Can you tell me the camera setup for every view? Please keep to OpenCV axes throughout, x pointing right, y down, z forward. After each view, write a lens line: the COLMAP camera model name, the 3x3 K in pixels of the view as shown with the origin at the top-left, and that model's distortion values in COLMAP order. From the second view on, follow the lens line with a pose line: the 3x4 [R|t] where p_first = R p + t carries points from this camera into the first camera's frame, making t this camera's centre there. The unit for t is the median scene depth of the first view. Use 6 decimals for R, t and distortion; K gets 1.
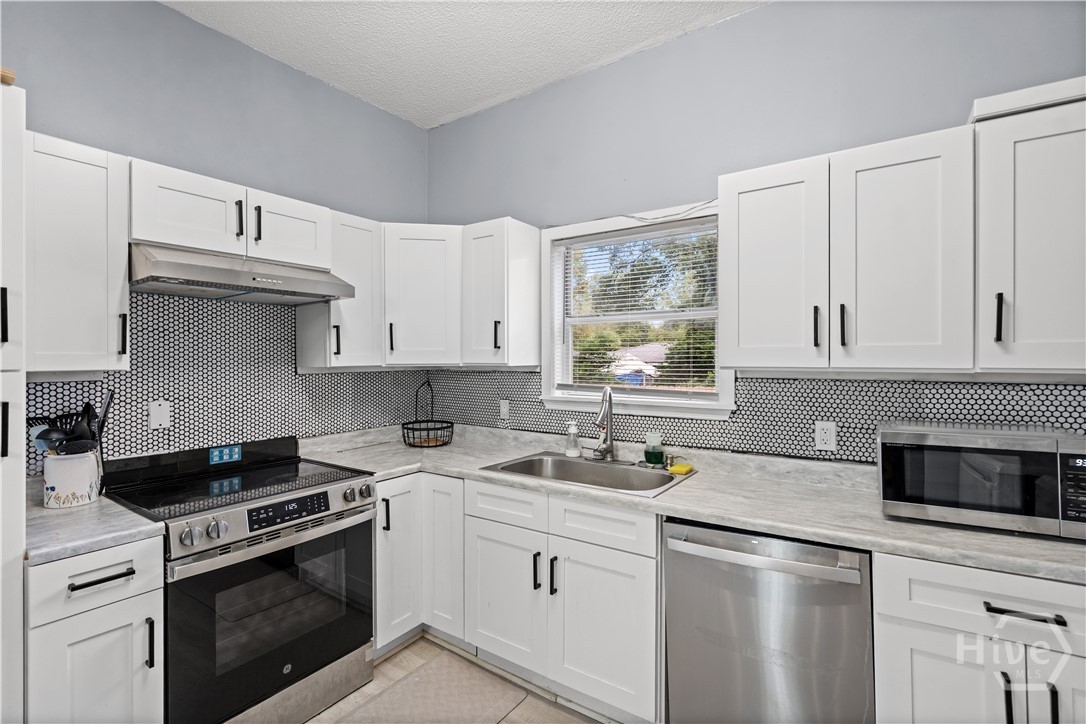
lens RADIAL K [[493.0, 0, 540.3], [0, 493.0, 358.5], [0, 0, 1]] dist [-0.001981, -0.000301]
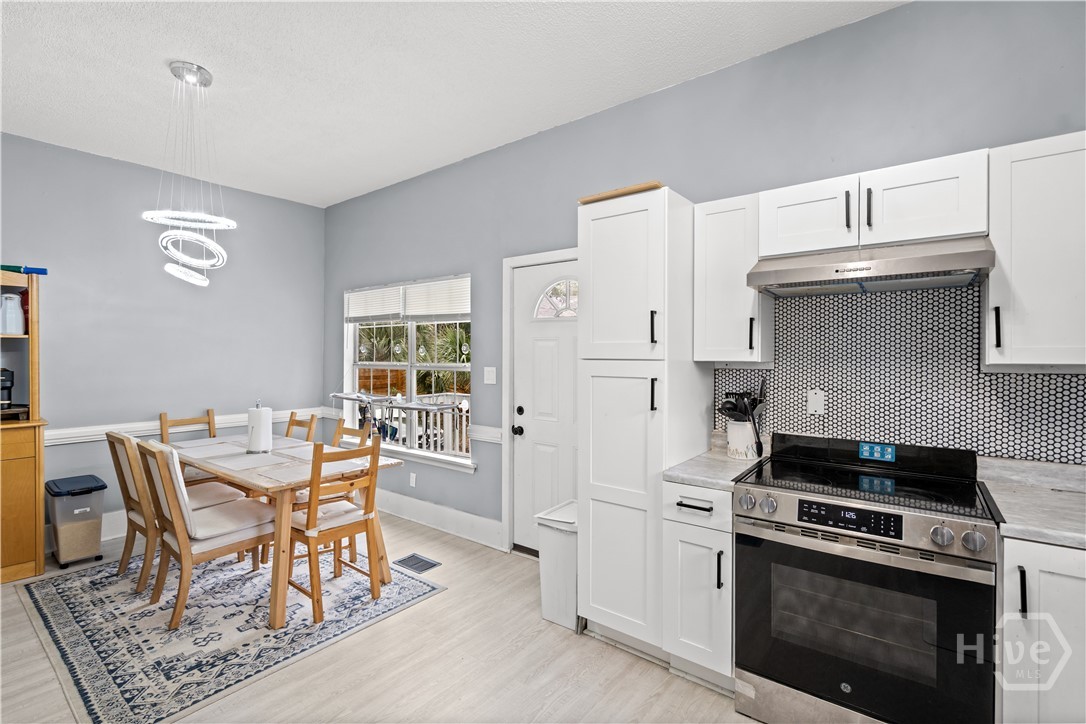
lens RADIAL K [[493.0, 0, 542.8], [0, 493.0, 356.9], [0, 0, 1]] dist [-0.001981, -0.000301]
pose [[-0.037359, 0.011478, -0.999236, 0.363248], [0.000389, 0.999934, 0.011472, -0.002730], [0.999302, 0.000040, -0.037361, 0.396890]]
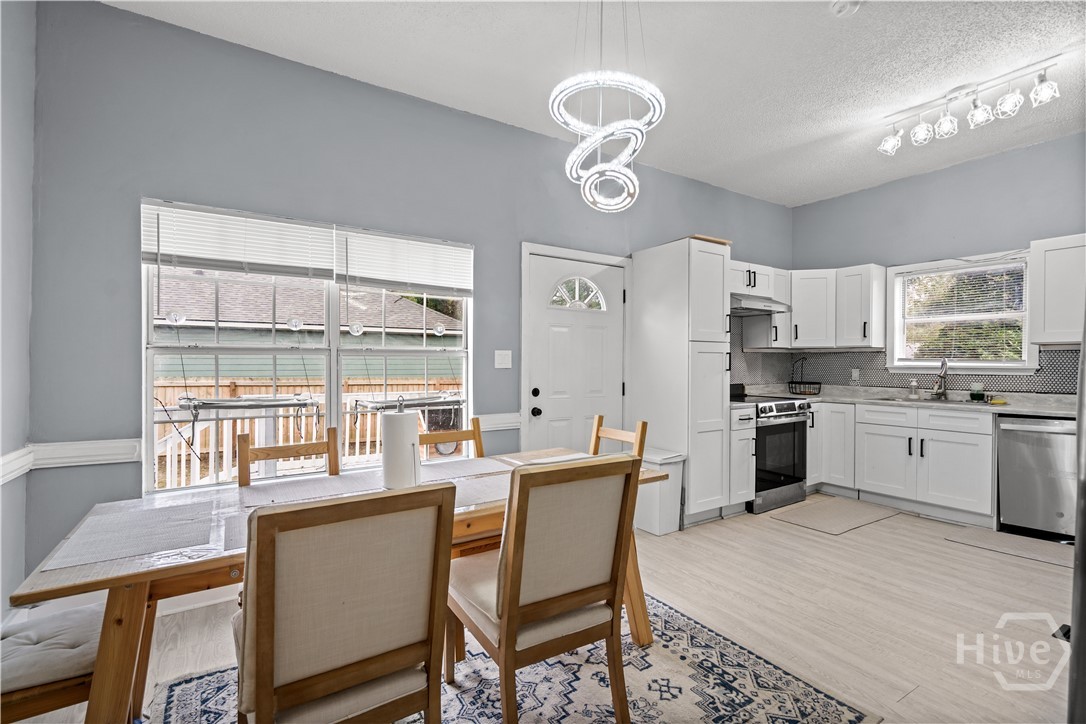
lens RADIAL K [[493.0, 0, 536.3], [0, 493.0, 363.7], [0, 0, 1]] dist [-0.001981, -0.000301]
pose [[0.929052, 0.004607, -0.369921, -0.622188], [-0.003971, 0.999989, 0.002482, 0.089355], [0.369929, -0.000837, 0.929060, -1.293859]]
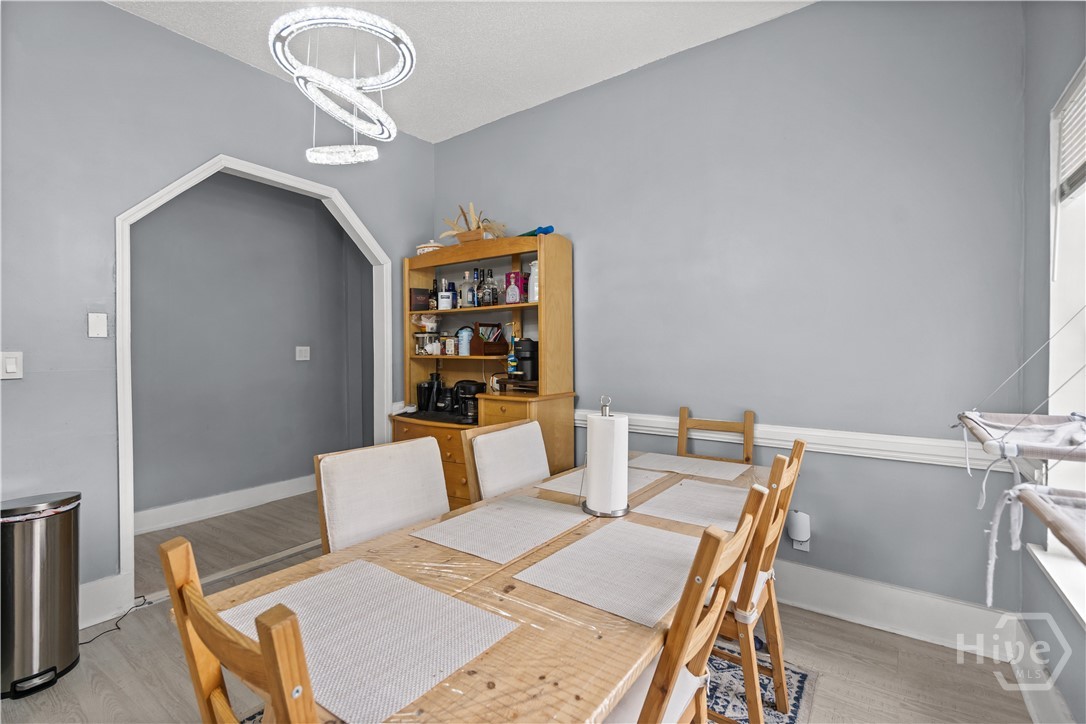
lens RADIAL K [[493.0, 0, 535.5], [0, 493.0, 352.1], [0, 0, 1]] dist [-0.001981, -0.000301]
pose [[-0.999934, 0.008511, 0.007679, -1.070566], [0.008565, 0.999938, 0.007054, 0.078348], [-0.007619, 0.007120, -0.999946, 0.150168]]
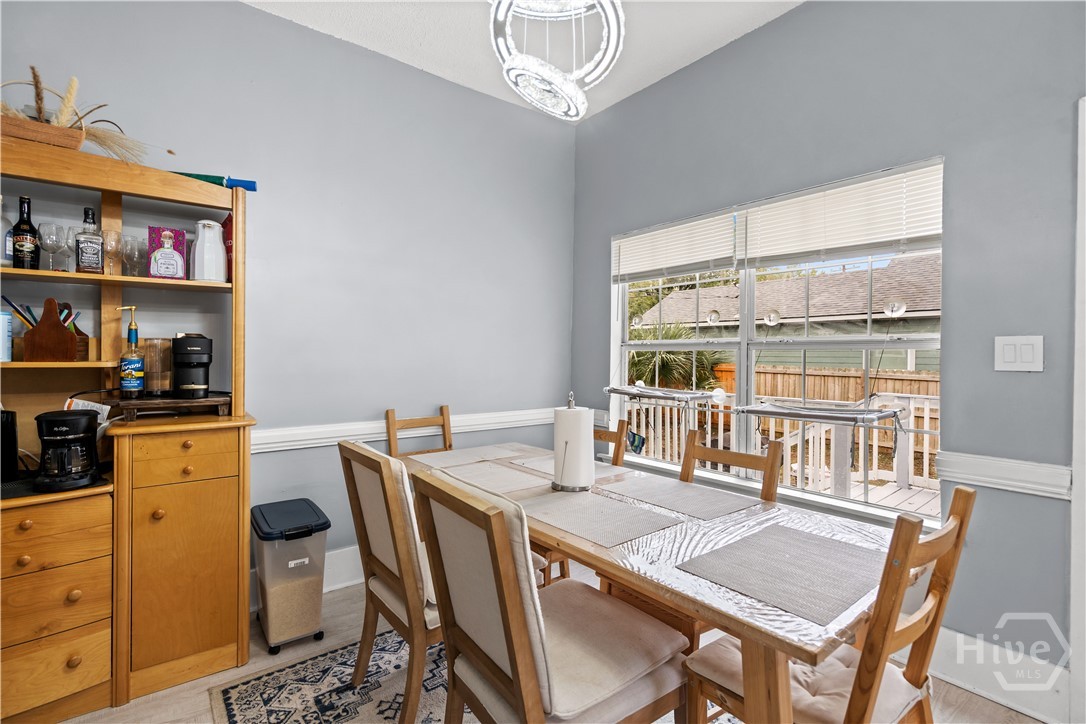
lens RADIAL K [[493.0, 0, 537.2], [0, 493.0, 355.3], [0, 0, 1]] dist [-0.001981, -0.000301]
pose [[-0.281652, 0.005375, -0.959501, -0.321897], [-0.004100, 0.999968, 0.006805, 0.079240], [0.959508, 0.005850, -0.281621, -0.382766]]
